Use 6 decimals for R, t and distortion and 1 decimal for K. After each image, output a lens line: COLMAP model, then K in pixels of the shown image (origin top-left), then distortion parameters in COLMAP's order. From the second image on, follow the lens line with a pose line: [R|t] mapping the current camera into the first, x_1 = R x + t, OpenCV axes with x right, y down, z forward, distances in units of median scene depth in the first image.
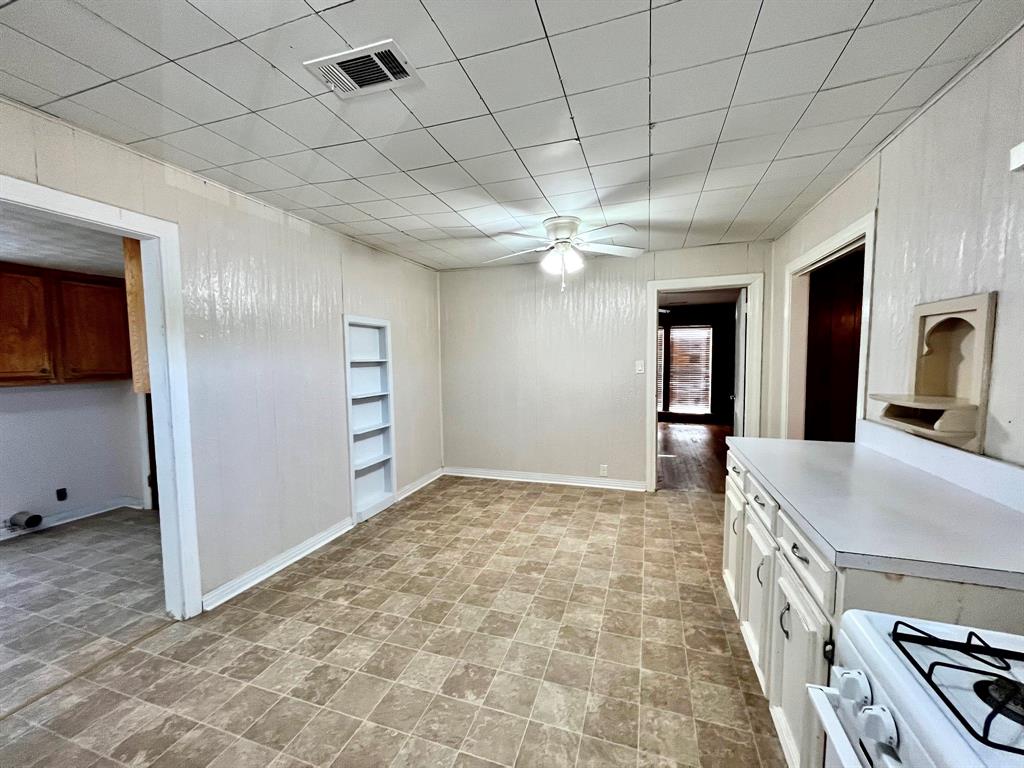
lens RADIAL K [[411.1, 0, 511.8], [0, 411.1, 385.0], [0, 0, 1]] dist [-0.004196, -0.000379]
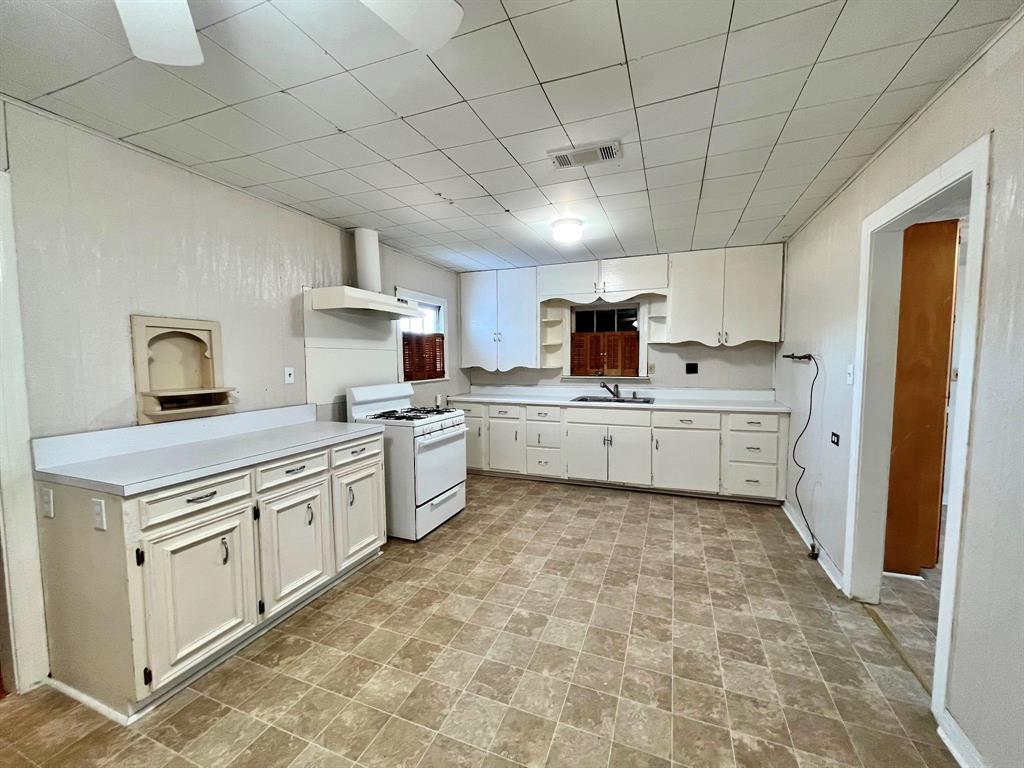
lens RADIAL K [[411.1, 0, 514.8], [0, 411.1, 383.5], [0, 0, 1]] dist [-0.004196, -0.000379]
pose [[-0.998785, 0.014156, 0.047196, -0.116920], [0.020185, 0.991330, 0.129837, -0.111453], [-0.044949, 0.130632, -0.990411, 1.796763]]
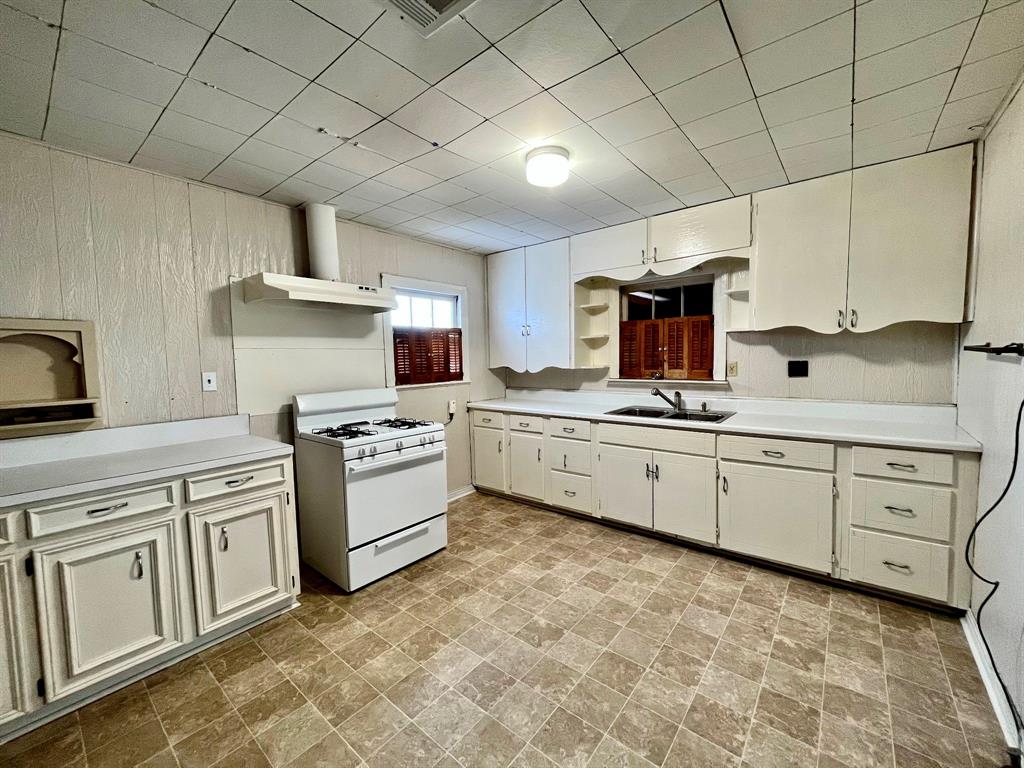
lens RADIAL K [[411.1, 0, 511.8], [0, 411.1, 385.2], [0, 0, 1]] dist [-0.004196, -0.000379]
pose [[-0.935297, 0.004467, 0.353836, -0.415712], [0.054355, 0.989867, 0.131181, -0.082852], [-0.349664, 0.141926, -0.926063, 1.397521]]
